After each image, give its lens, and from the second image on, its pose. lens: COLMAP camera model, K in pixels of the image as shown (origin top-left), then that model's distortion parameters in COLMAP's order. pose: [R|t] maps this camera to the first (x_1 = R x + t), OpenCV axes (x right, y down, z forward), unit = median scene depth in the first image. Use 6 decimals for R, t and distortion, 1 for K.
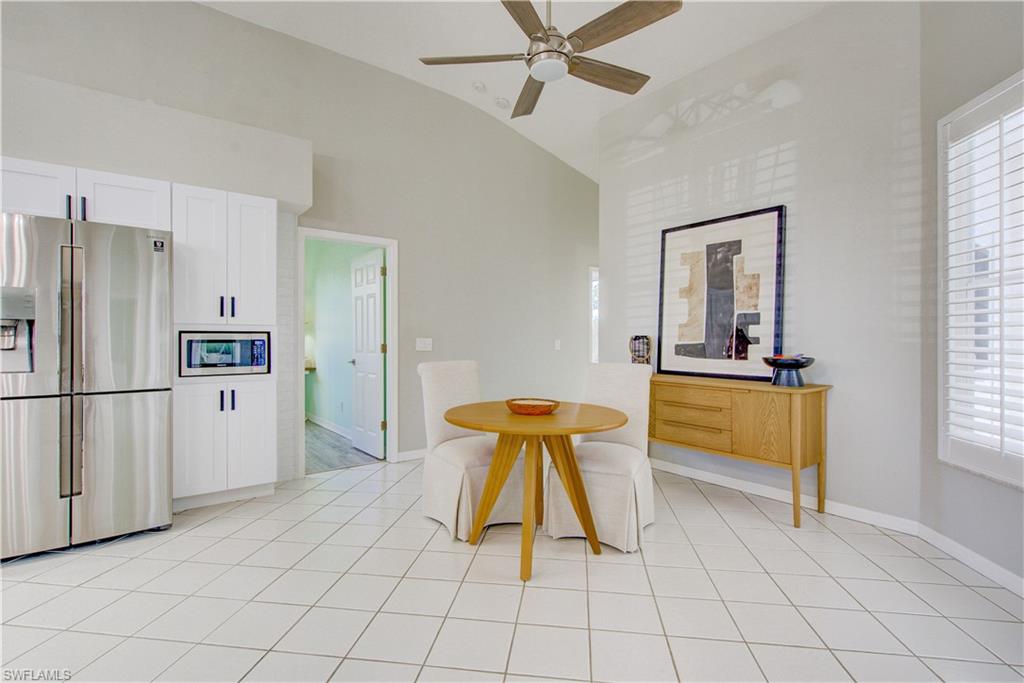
lens RADIAL K [[481.8, 0, 513.4], [0, 481.8, 337.7], [0, 0, 1]] dist [0.003286, -0.000700]
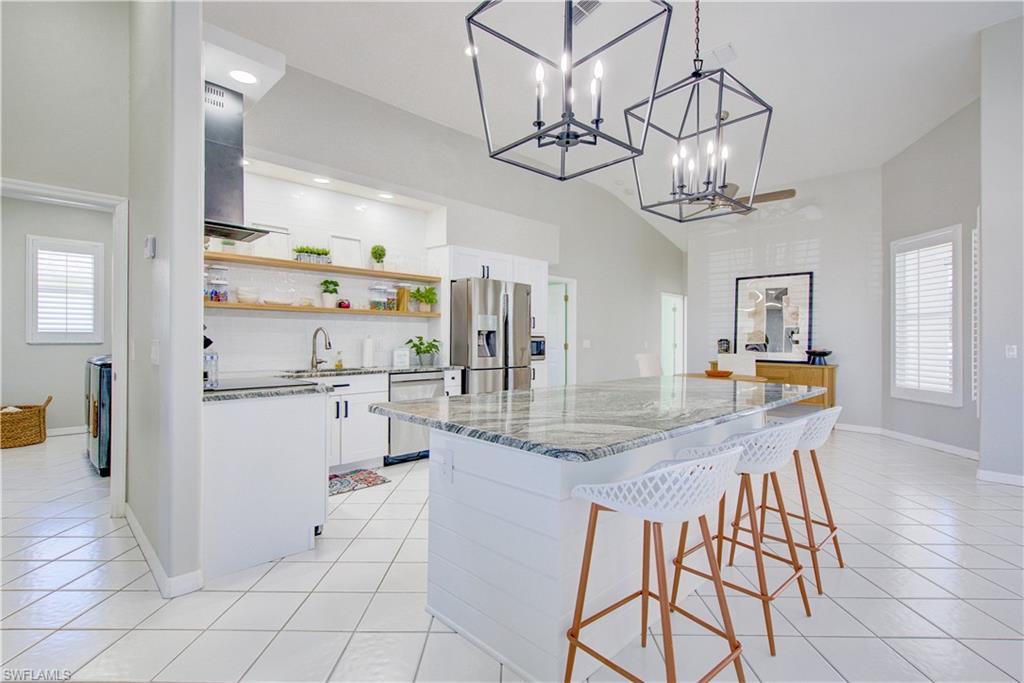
lens RADIAL K [[481.8, 0, 513.4], [0, 481.8, 337.7], [0, 0, 1]] dist [0.003286, -0.000700]
pose [[0.991949, 0.004438, 0.126558, -0.863891], [-0.004074, 0.999987, -0.003136, -0.001473], [-0.126570, 0.002595, 0.991954, -0.753354]]
